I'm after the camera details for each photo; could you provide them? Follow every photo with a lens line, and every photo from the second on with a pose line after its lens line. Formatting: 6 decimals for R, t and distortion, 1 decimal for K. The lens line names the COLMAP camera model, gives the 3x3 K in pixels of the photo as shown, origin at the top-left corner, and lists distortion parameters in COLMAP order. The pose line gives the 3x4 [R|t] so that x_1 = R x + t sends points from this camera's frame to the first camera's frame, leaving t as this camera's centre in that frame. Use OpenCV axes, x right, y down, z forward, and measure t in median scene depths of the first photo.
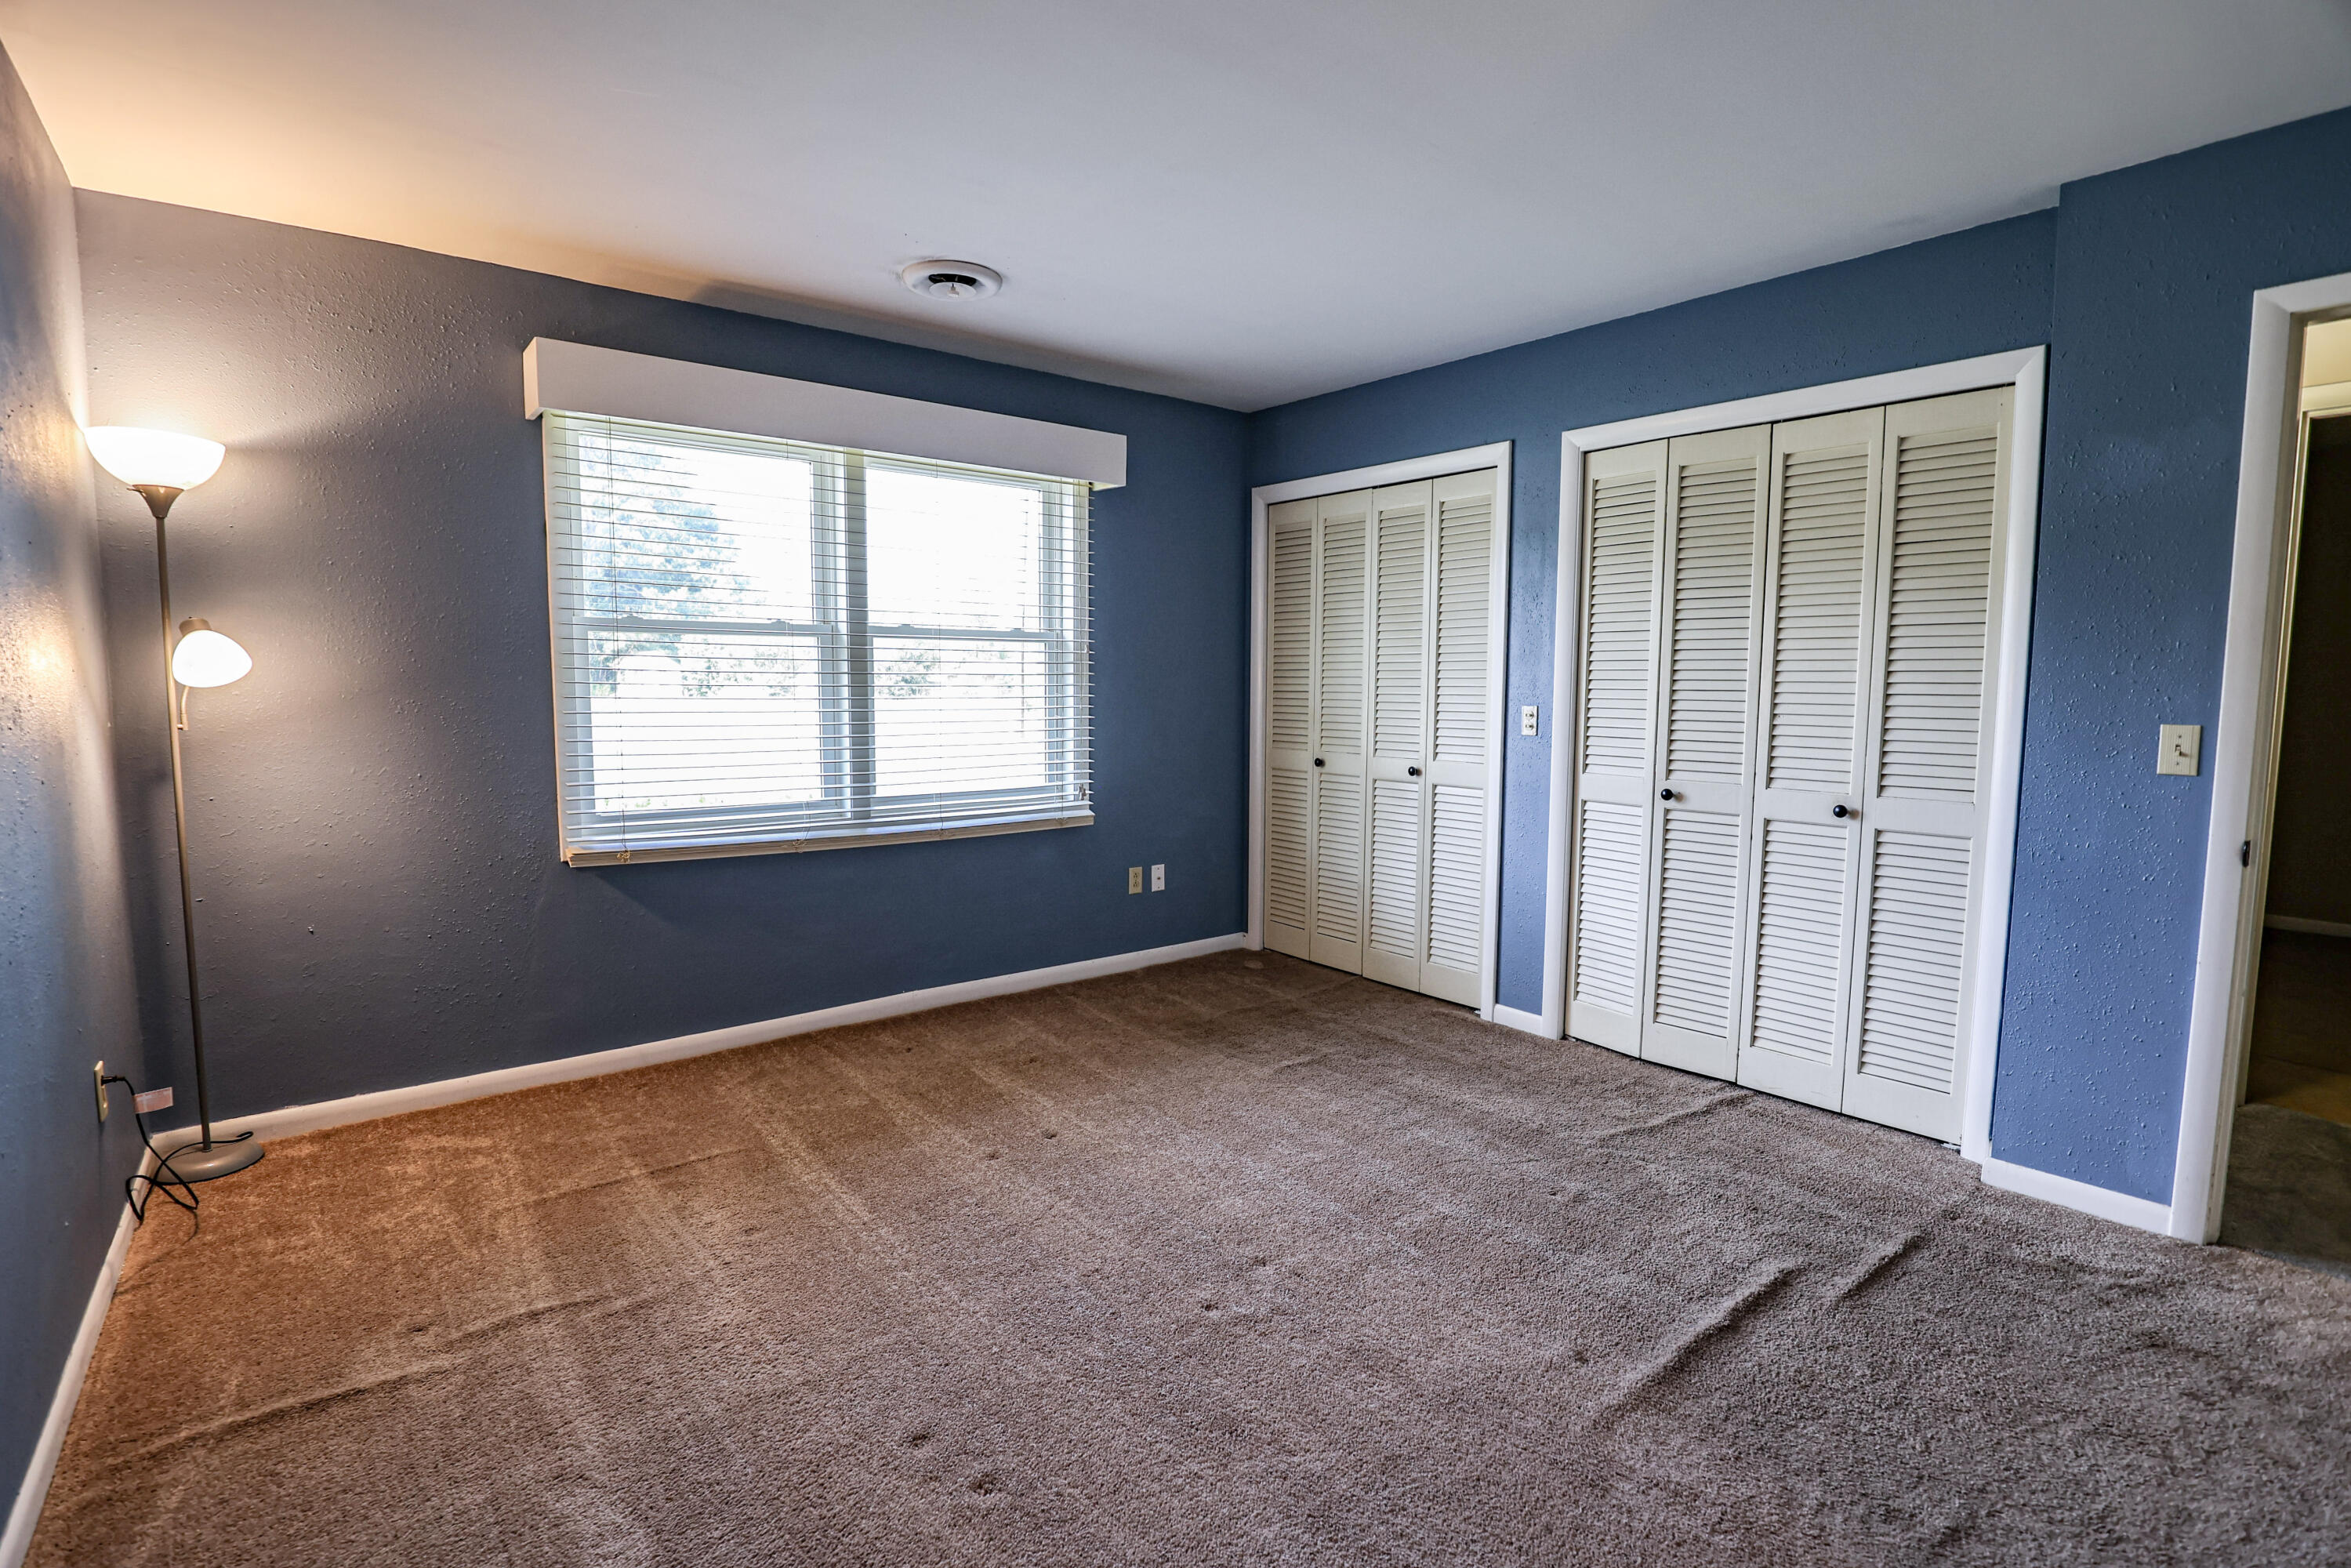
lens RADIAL K [[1110.1, 0, 1173.4], [0, 1110.1, 771.3], [0, 0, 1]] dist [-0.030876, 0.004669]
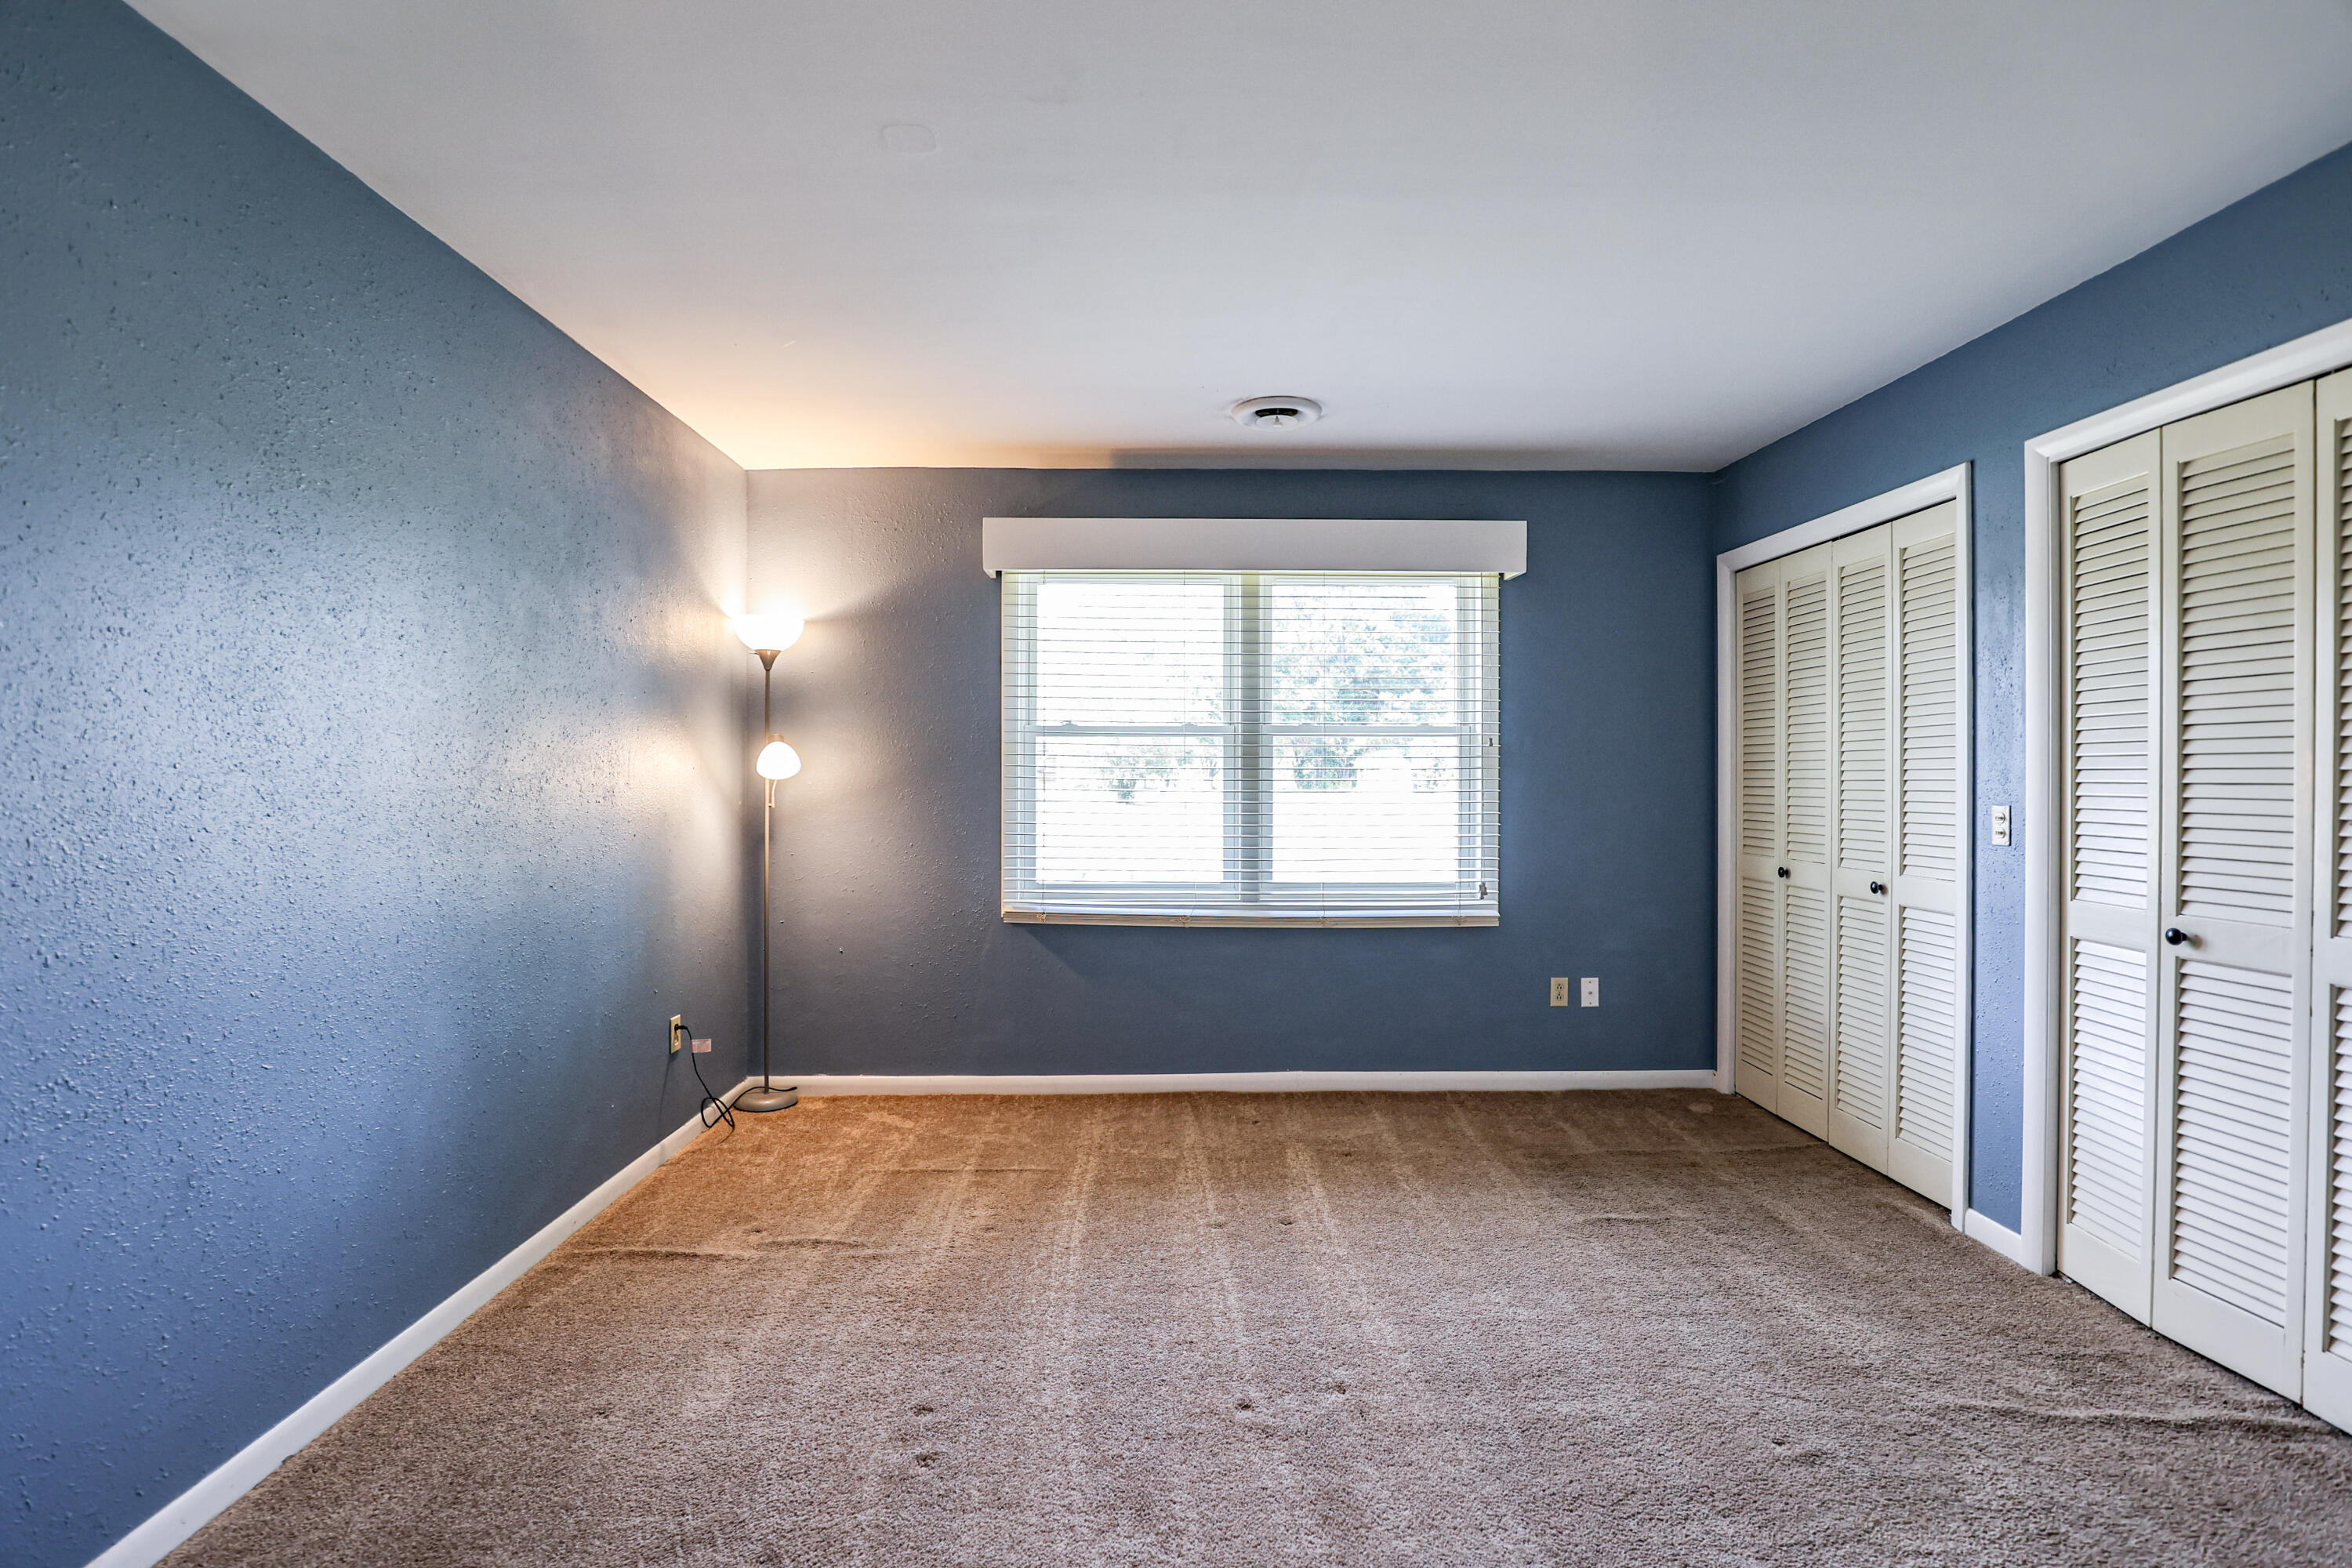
lens RADIAL K [[1120.0, 0, 1166.8], [0, 1120.0, 768.4], [0, 0, 1]] dist [-0.031527, 0.005749]
pose [[0.791298, -0.007395, -0.611386, 0.349929], [-0.047788, 0.996120, -0.073898, -0.002700], [0.609560, 0.087692, 0.787875, 0.076333]]
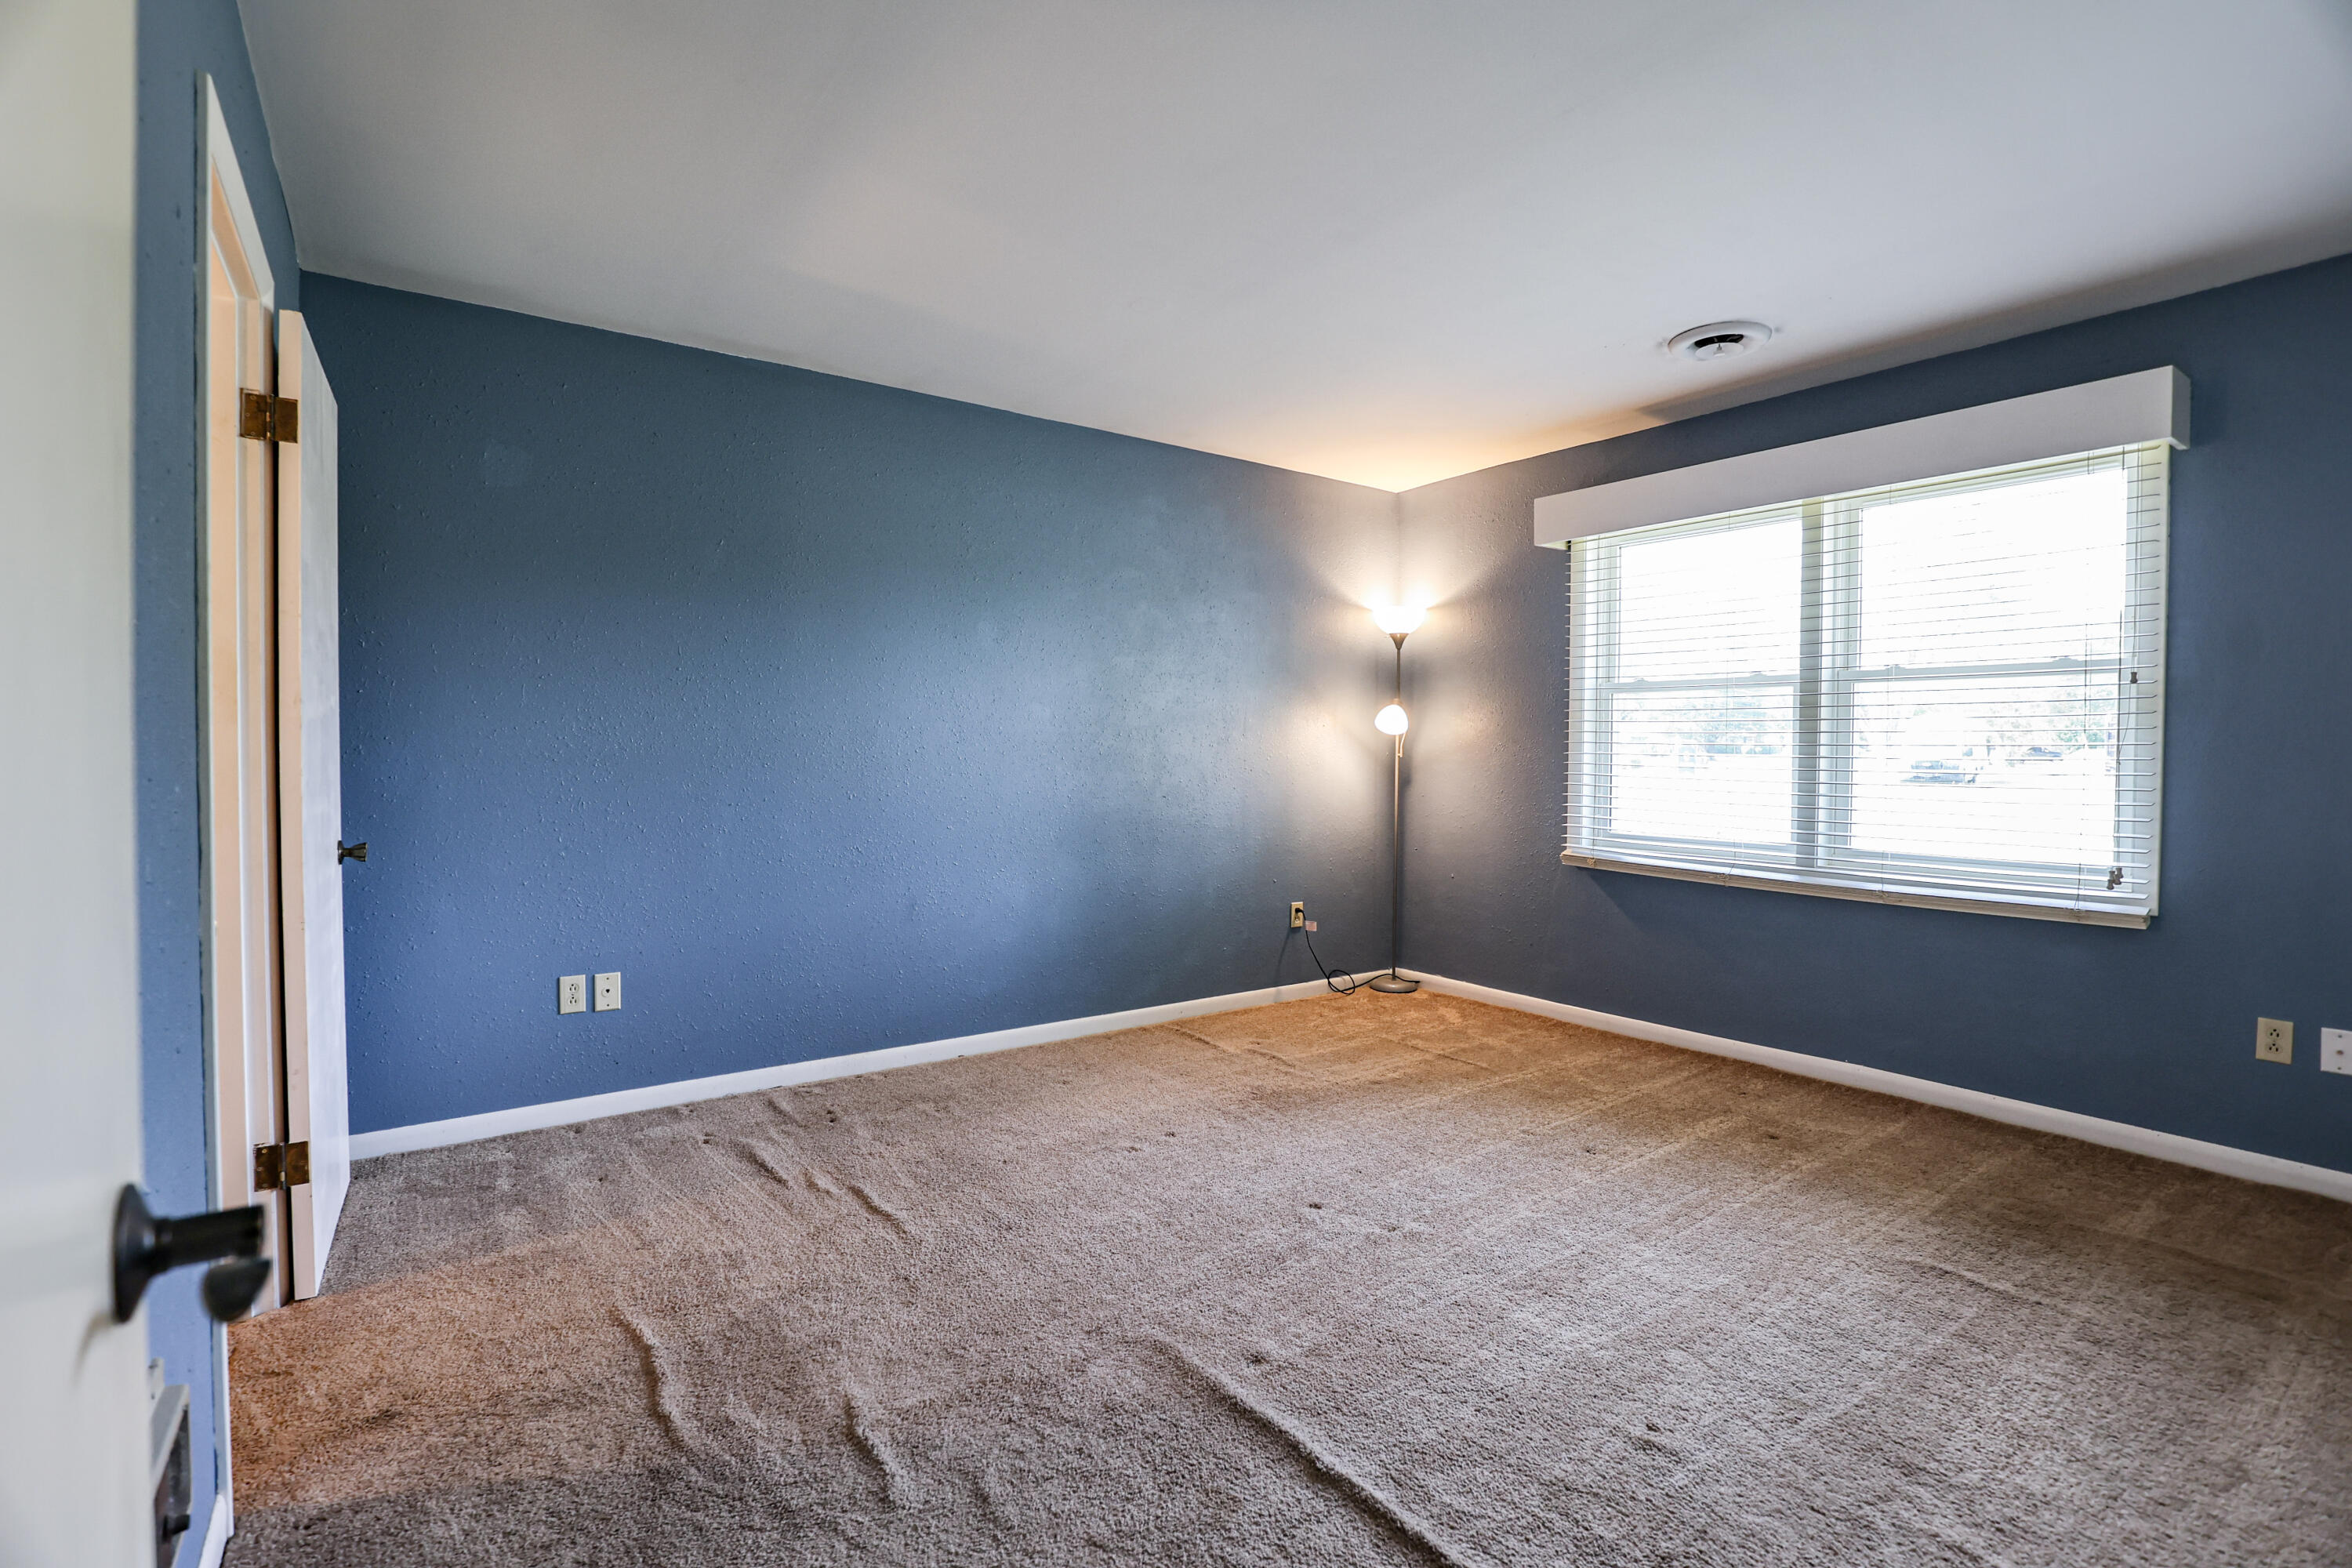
lens RADIAL K [[1080.2, 0, 1163.3], [0, 1080.2, 775.8], [0, 0, 1]] dist [-0.028005, 0.000880]
pose [[-0.060314, 0.019417, -0.997991, 0.751394], [-0.089353, 0.995692, 0.024773, -0.011034], [0.994172, 0.090668, -0.058319, 0.509568]]
